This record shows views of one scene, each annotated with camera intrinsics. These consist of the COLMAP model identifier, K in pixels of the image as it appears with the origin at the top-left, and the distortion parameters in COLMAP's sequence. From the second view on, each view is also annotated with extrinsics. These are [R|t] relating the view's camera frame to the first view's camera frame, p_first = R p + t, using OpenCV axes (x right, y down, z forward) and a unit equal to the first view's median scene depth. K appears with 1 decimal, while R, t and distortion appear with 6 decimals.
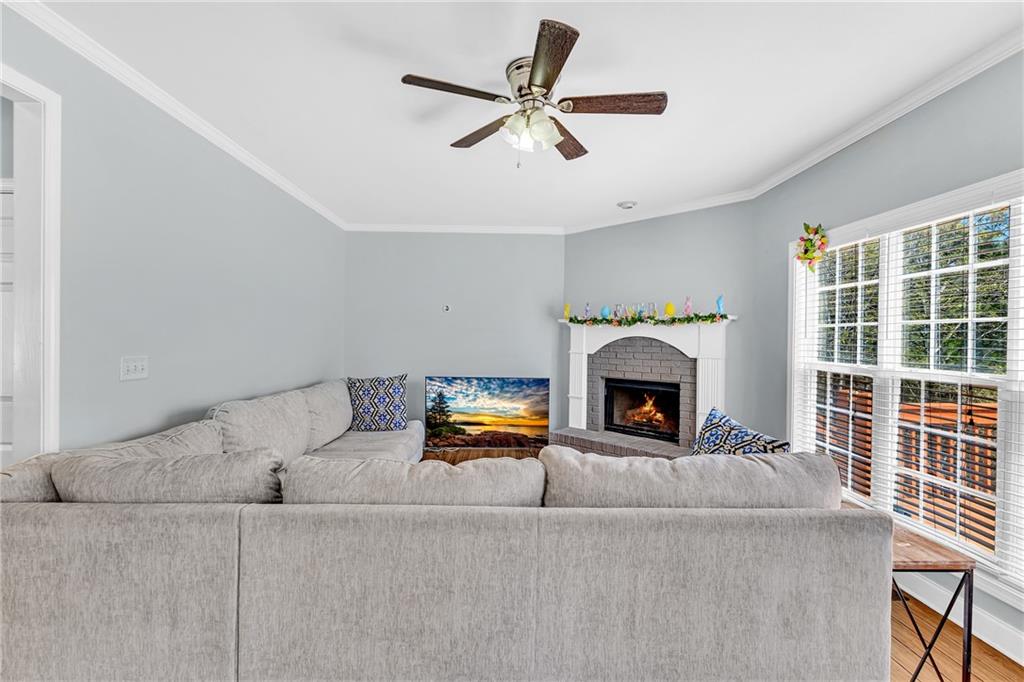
lens RADIAL K [[395.4, 0, 512.0], [0, 395.4, 341.0], [0, 0, 1]] dist [0.025311, -0.000019]
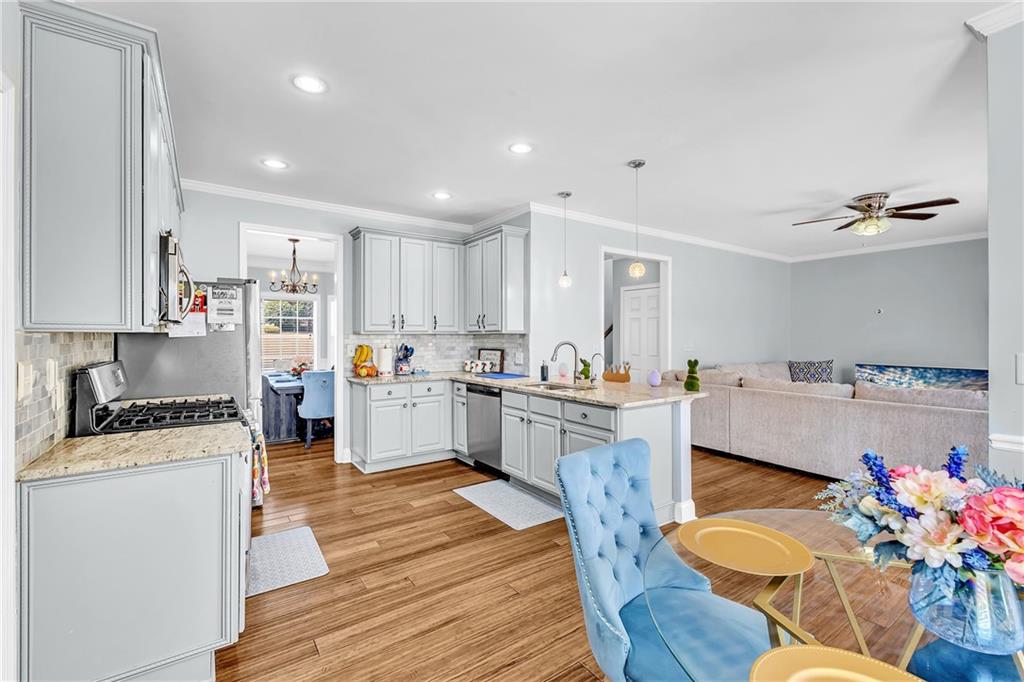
lens RADIAL K [[440.4, 0, 512.0], [0, 440.4, 341.0], [0, 0, 1]] dist [-0.000249, -0.000047]
pose [[0.564622, 0.003182, -0.825344, 1.004037], [0.012049, 0.999854, 0.012097, -0.011073], [0.825262, -0.016775, 0.564501, -1.942616]]
